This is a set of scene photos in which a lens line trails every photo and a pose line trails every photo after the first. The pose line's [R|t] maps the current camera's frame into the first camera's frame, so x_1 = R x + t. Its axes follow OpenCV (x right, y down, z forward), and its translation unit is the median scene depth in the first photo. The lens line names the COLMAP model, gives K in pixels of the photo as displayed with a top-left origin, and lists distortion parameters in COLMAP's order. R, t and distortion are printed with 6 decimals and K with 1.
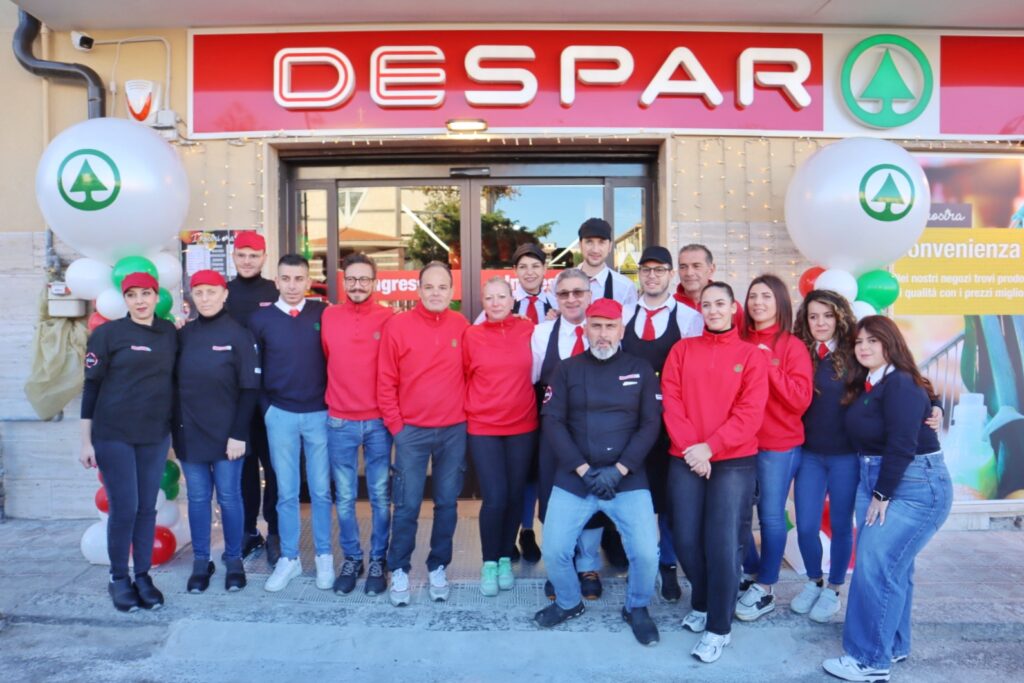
lens RADIAL K [[723.0, 0, 514.4], [0, 723.0, 343.0], [0, 0, 1]] dist [-0.126864, 0.079363]
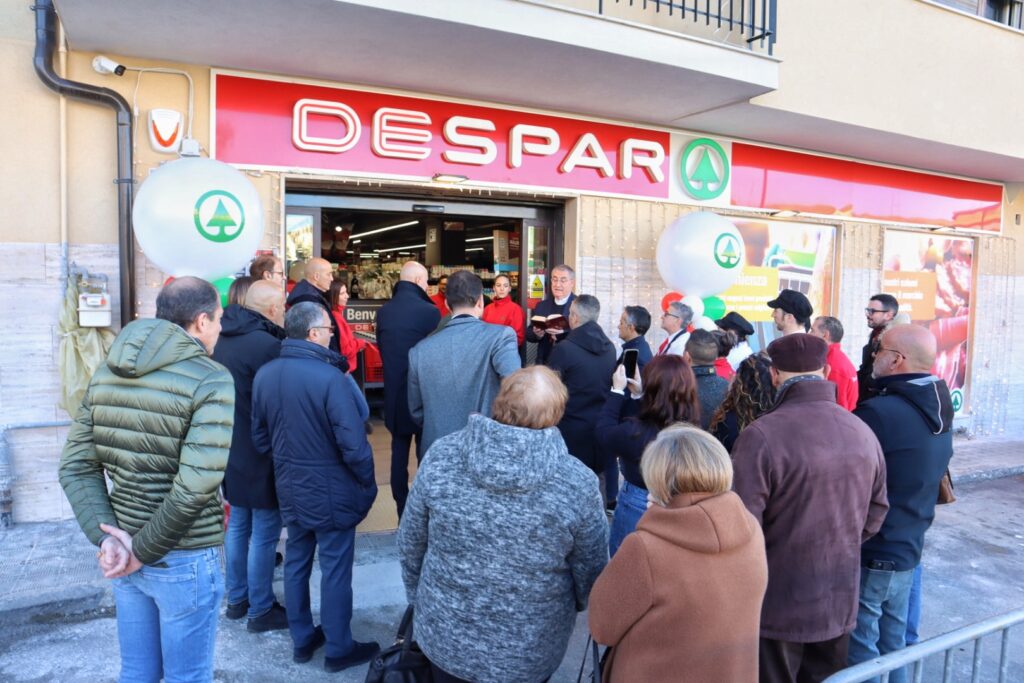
lens RADIAL K [[717.6, 0, 512.0], [0, 717.6, 341.5], [0, 0, 1]] dist [-0.125418, 0.084642]
pose [[0.902254, -0.012826, 0.431015, -0.517207], [0.000513, 0.999589, 0.028671, -0.043171], [-0.431205, -0.025647, 0.901889, -0.223903]]
